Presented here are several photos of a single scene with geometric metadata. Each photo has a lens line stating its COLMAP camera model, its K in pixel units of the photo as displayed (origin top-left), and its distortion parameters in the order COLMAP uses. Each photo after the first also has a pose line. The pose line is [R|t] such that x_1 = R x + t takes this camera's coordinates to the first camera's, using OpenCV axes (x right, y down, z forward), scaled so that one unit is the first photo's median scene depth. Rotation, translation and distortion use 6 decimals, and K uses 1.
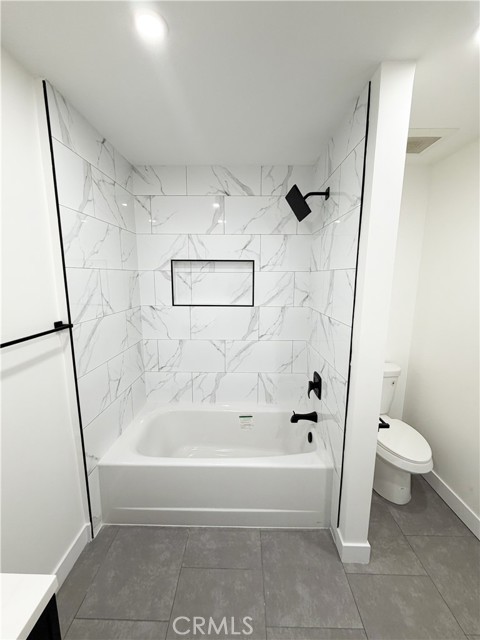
lens RADIAL K [[256.8, 0, 240.0], [0, 256.8, 320.0], [0, 0, 1]] dist [0.016631, 0.000222]
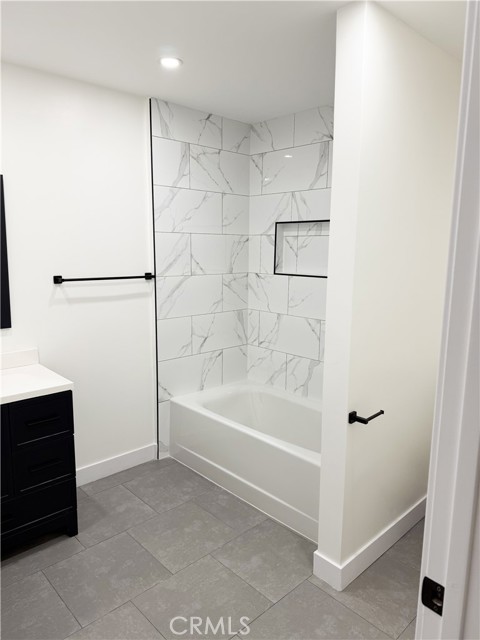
lens RADIAL K [[453.9, 0, 240.0], [0, 453.9, 320.0], [0, 0, 1]] dist [0.146241, -0.003422]
pose [[0.705201, 0.119594, -0.698848, 0.831180], [-0.128719, 0.990887, 0.039682, 0.059447], [0.697225, 0.061971, 0.714169, -0.214890]]
